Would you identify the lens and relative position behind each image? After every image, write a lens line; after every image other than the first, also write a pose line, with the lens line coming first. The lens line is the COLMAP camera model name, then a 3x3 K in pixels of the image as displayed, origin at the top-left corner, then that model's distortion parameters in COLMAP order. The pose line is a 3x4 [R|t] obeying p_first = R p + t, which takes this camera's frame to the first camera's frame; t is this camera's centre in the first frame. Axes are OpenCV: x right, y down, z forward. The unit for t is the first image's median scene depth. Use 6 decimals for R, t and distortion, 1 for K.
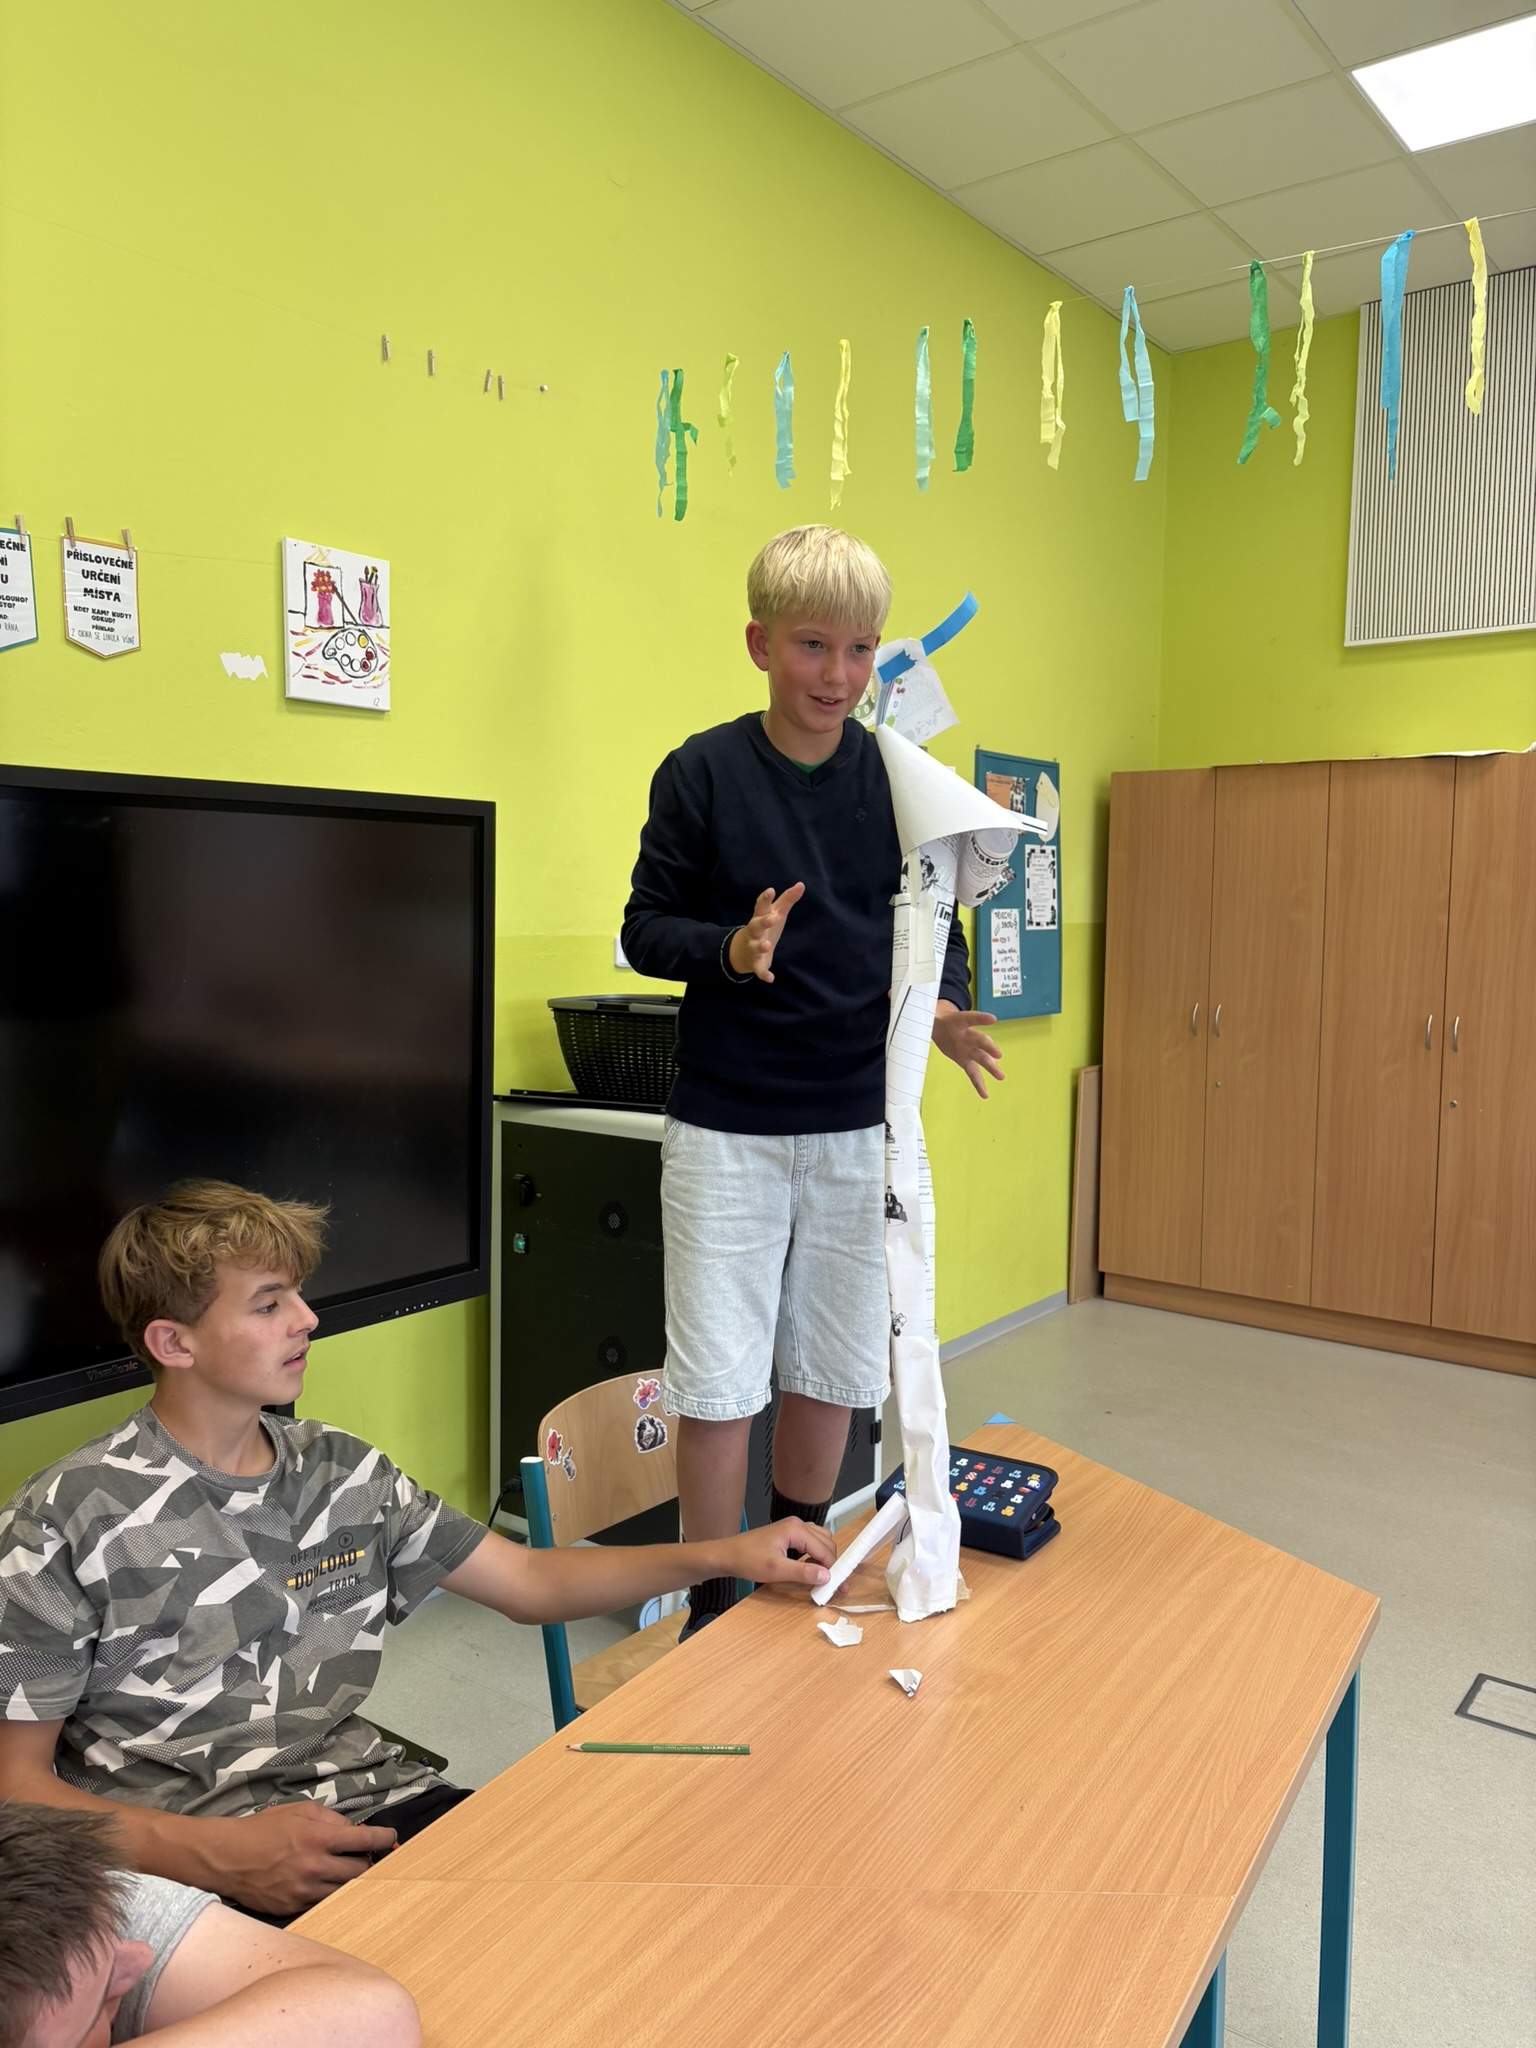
lens RADIAL K [[1541.9, 0, 750.5], [0, 1541.9, 1025.9], [0, 0, 1]] dist [0.055326, -0.066807]
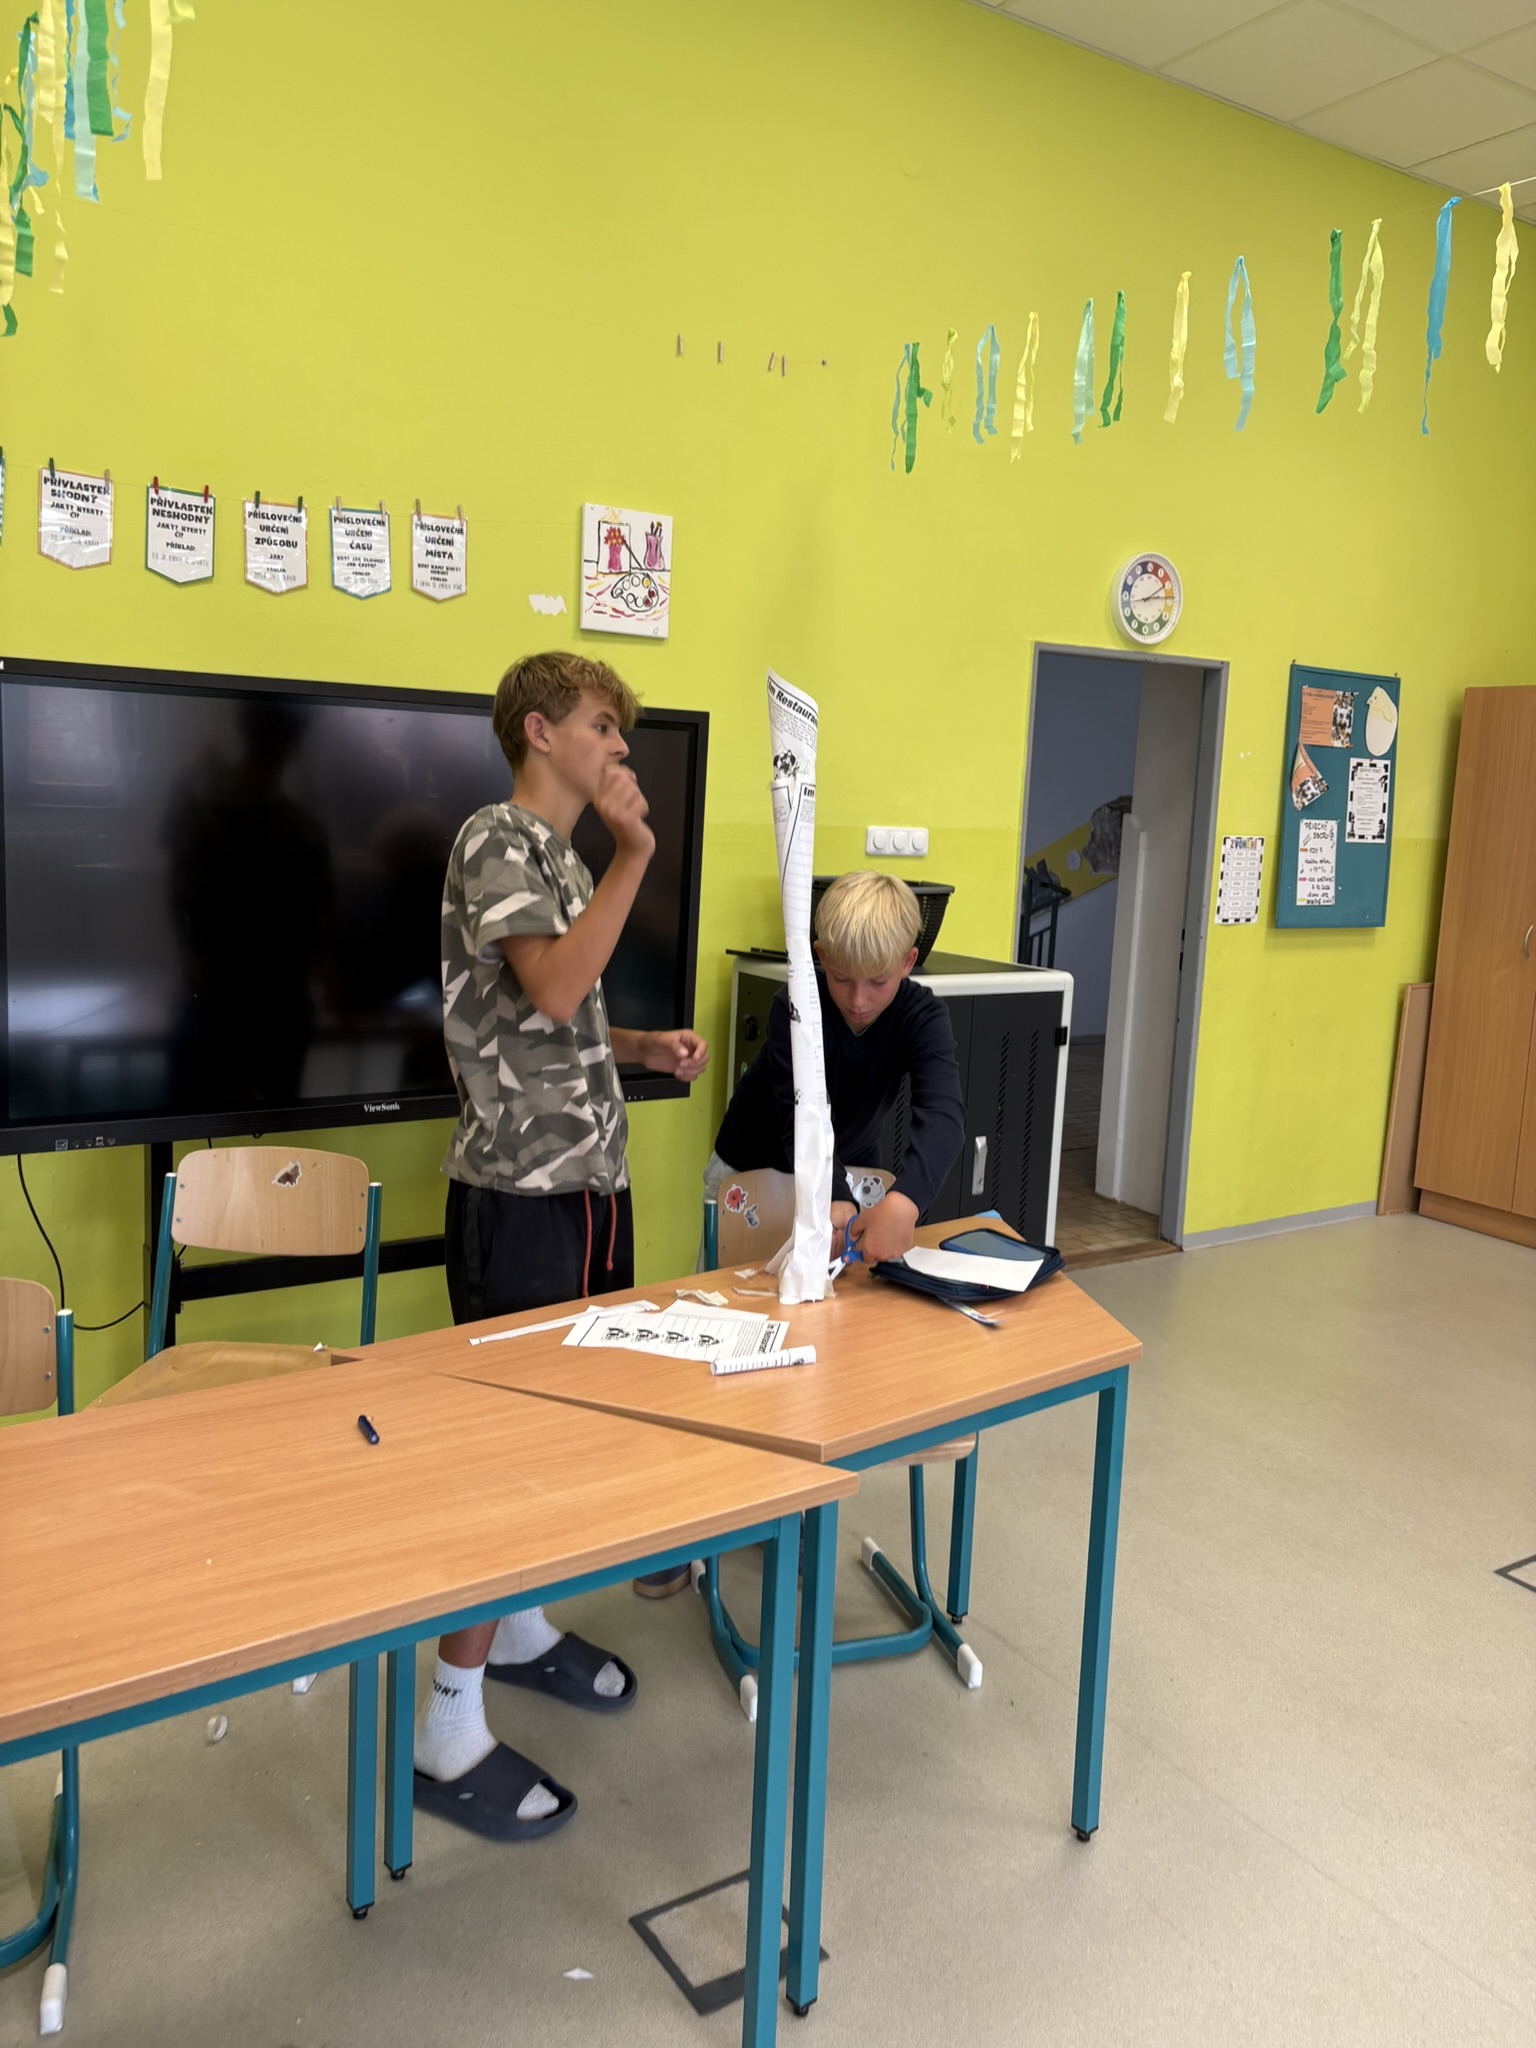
lens RADIAL K [[1541.9, 0, 758.7], [0, 1541.9, 987.3], [0, 0, 1]] dist [0.055326, -0.066807]
pose [[0.941021, 0.069401, -0.331153, 0.276319], [-0.058976, 0.997399, 0.041440, 0.023604], [0.333168, -0.019466, 0.942667, -0.165169]]
